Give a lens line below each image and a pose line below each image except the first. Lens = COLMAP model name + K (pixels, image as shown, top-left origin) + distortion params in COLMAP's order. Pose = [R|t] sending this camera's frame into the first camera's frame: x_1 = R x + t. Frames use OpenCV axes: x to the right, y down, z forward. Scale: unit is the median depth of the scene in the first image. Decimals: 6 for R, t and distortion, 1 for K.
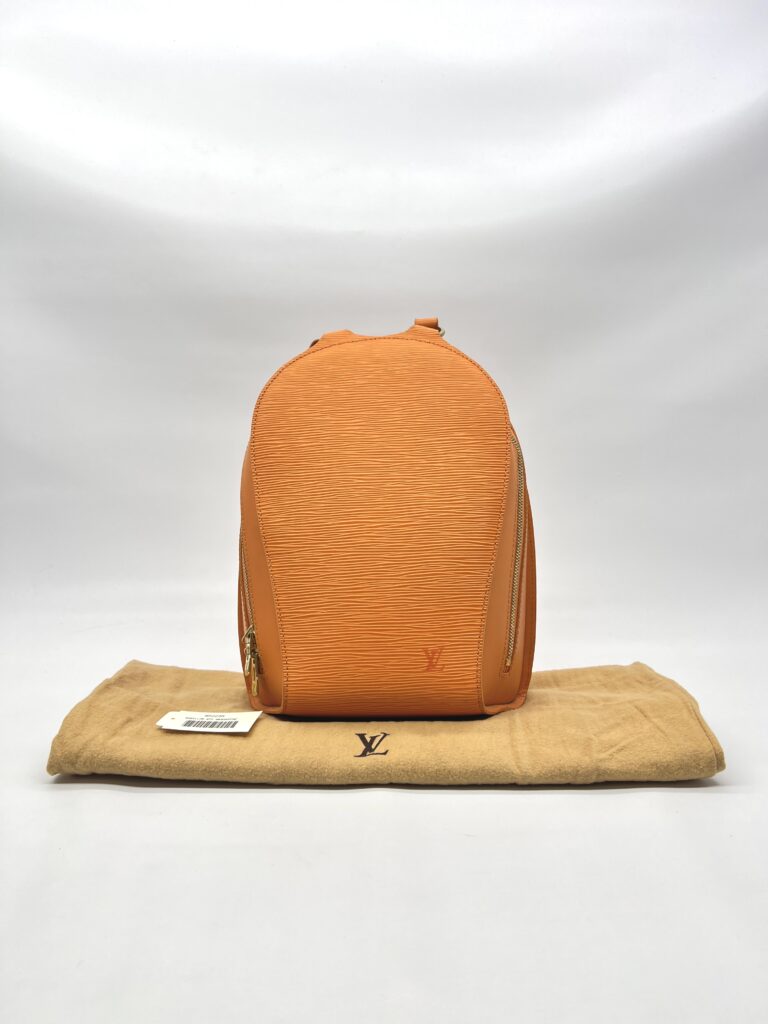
lens RADIAL K [[775.1, 0, 384.0], [0, 775.1, 512.0], [0, 0, 1]] dist [-0.001230, -0.000692]
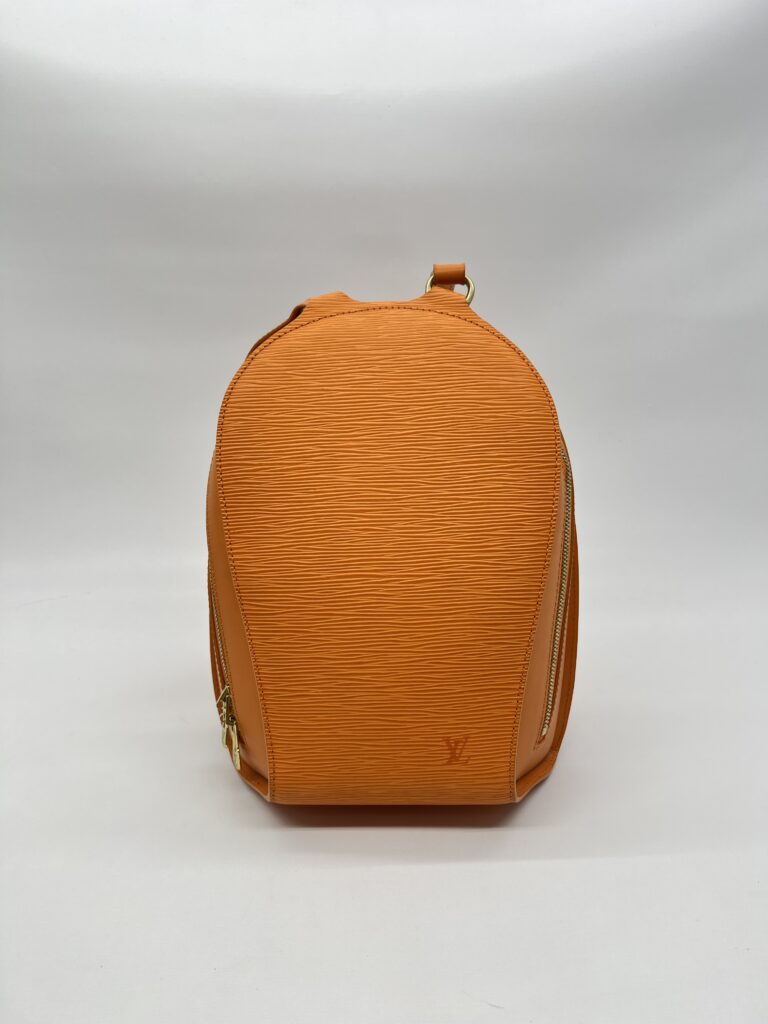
lens RADIAL K [[775.1, 0, 384.0], [0, 775.1, 512.0], [0, 0, 1]] dist [-0.001230, -0.000692]
pose [[0.999813, -0.002801, 0.019131, -0.024096], [-0.001291, 0.977580, 0.210562, -0.205357], [-0.019292, -0.210547, 0.977393, 0.256132]]
